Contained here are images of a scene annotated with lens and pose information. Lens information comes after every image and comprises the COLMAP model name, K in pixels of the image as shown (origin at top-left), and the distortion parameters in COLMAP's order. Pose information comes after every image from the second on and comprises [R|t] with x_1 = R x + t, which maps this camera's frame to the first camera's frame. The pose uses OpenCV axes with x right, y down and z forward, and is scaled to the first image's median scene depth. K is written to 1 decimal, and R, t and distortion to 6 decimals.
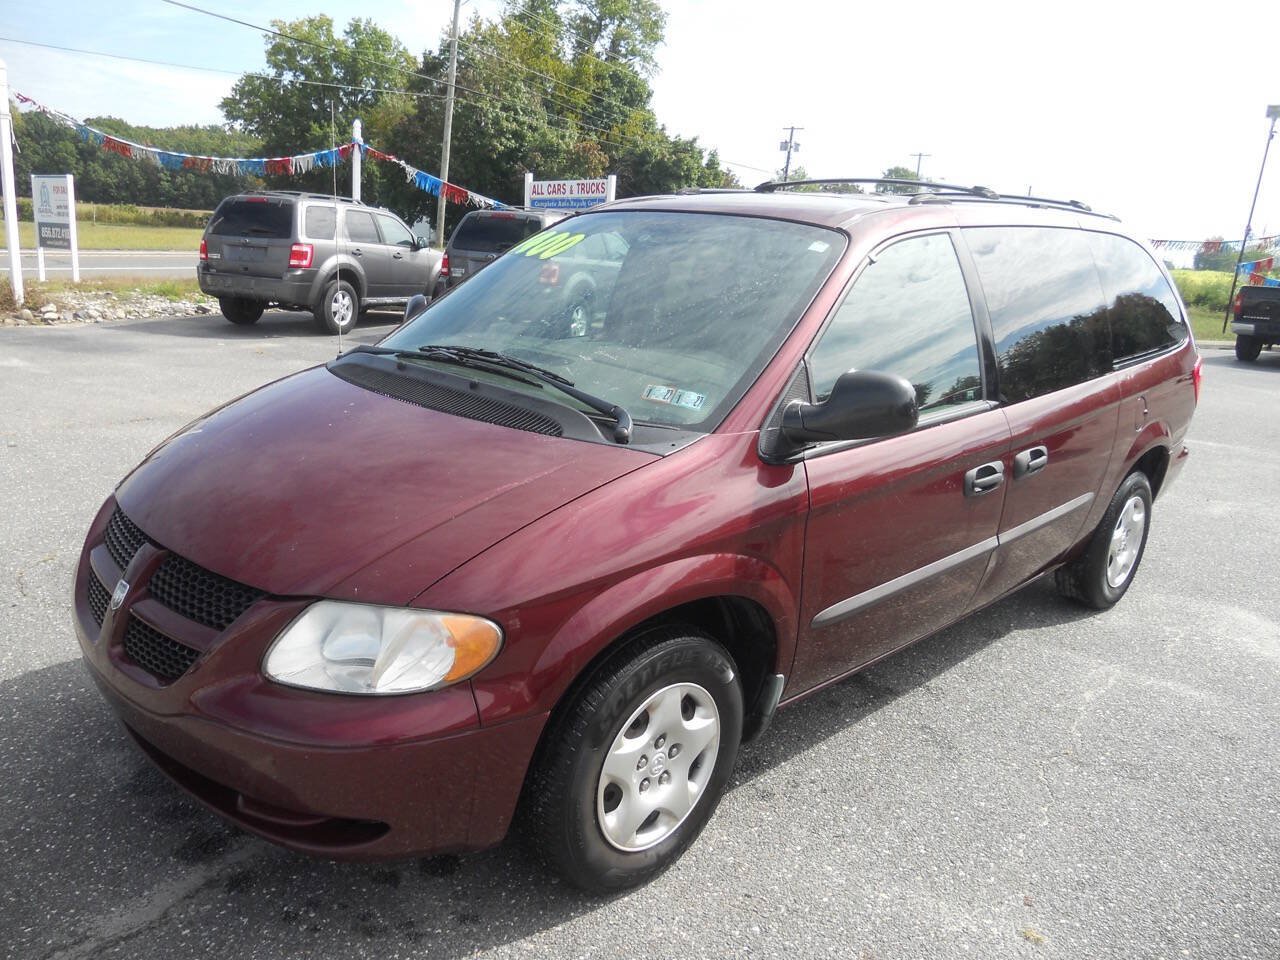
lens RADIAL K [[1019.5, 0, 645.9], [0, 1019.5, 492.9], [0, 0, 1]] dist [-0.043212, -0.000701]
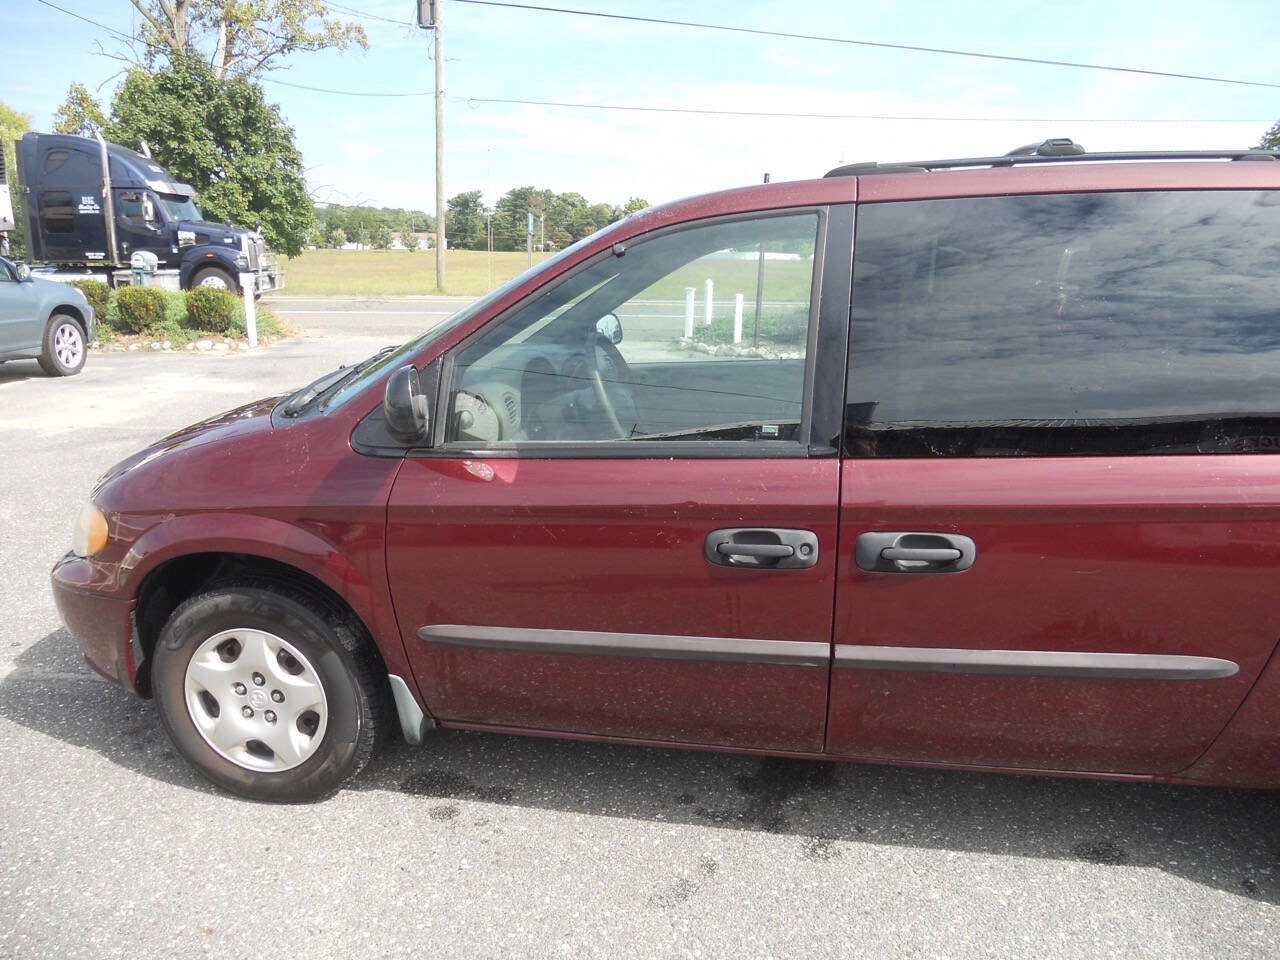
lens RADIAL K [[998.8, 0, 640.0], [0, 998.8, 480.0], [0, 0, 1]] dist [-0.042708, -0.010272]
pose [[0.545017, 0.131932, -0.827979, 0.172339], [-0.187196, 0.981761, 0.033214, -0.013752], [0.817260, 0.136892, 0.559774, 0.106555]]
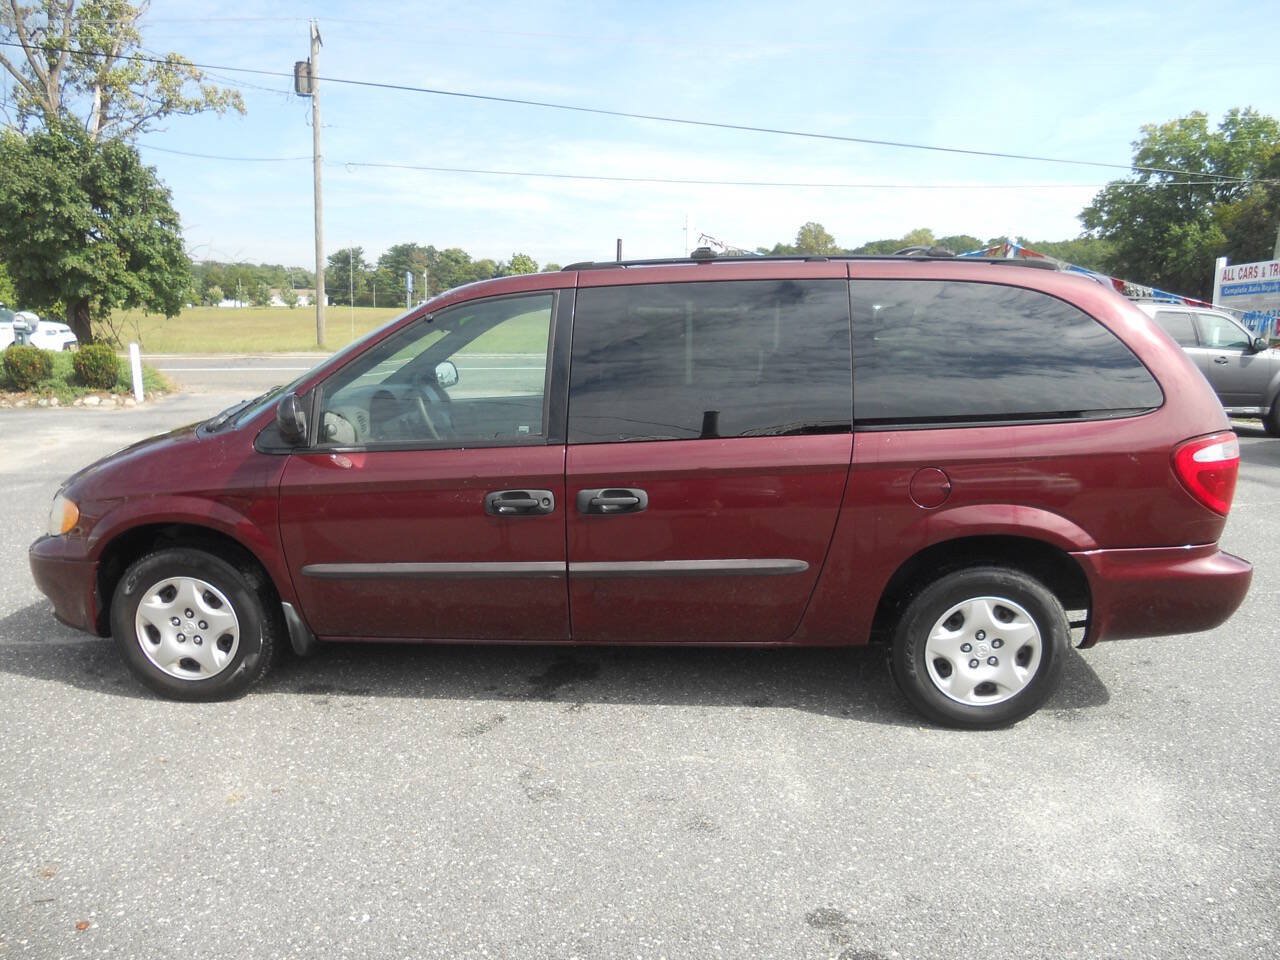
lens RADIAL K [[1019.5, 0, 645.9], [0, 1019.5, 492.9], [0, 0, 1]] dist [-0.043212, -0.000701]
pose [[0.634084, 0.080744, -0.769037, 0.261671], [-0.159320, 0.986837, -0.027751, -0.003086], [0.756674, 0.140119, 0.638601, 0.074744]]
